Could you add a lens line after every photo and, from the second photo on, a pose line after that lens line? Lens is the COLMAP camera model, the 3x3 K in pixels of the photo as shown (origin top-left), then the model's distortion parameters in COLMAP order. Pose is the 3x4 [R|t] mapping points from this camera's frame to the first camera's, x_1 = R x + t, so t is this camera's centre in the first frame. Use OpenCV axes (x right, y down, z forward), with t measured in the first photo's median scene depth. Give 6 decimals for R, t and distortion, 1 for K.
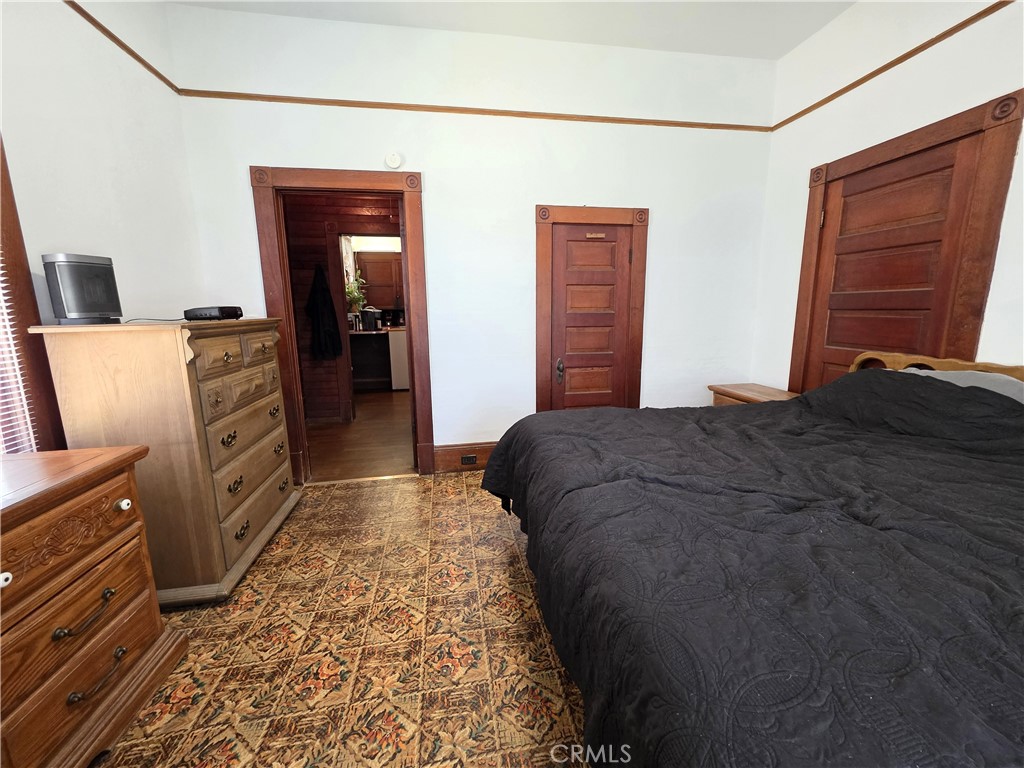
lens RADIAL K [[410.5, 0, 512.6], [0, 410.5, 382.1], [0, 0, 1]] dist [0.003126, 0.000686]
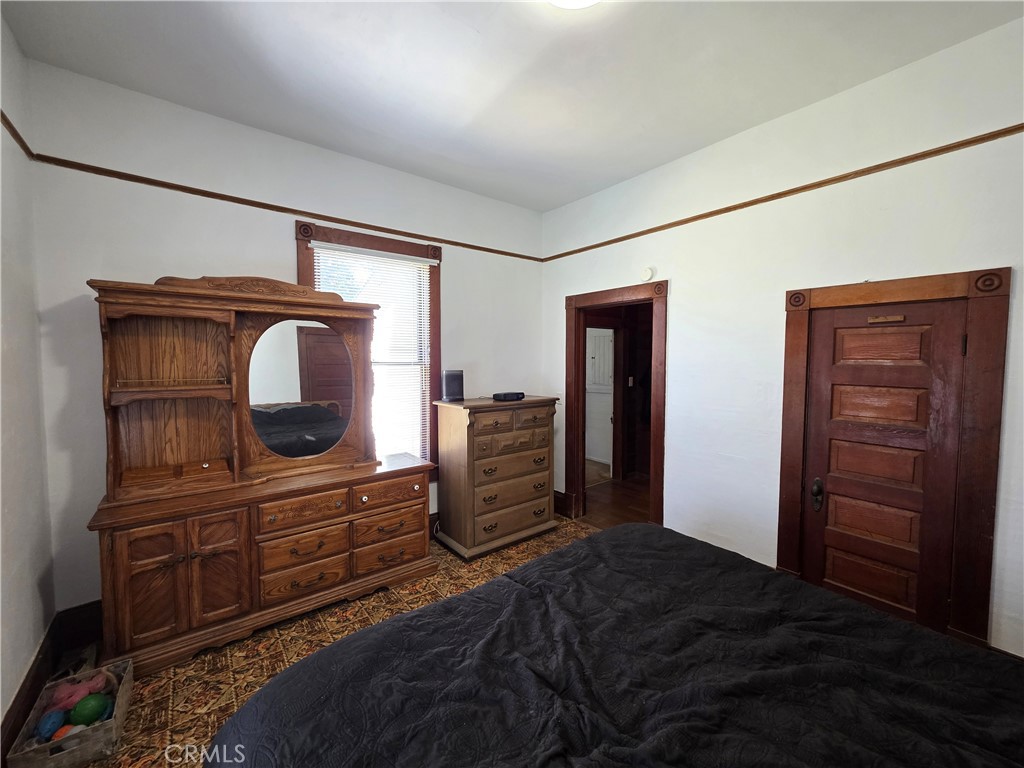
lens RADIAL K [[410.5, 0, 508.1], [0, 410.5, 380.8], [0, 0, 1]] dist [0.003126, 0.000686]
pose [[0.475797, 0.062719, -0.877316, 0.851360], [-0.159454, 0.987077, -0.015912, -0.223335], [0.864981, 0.147462, 0.479649, 0.186753]]
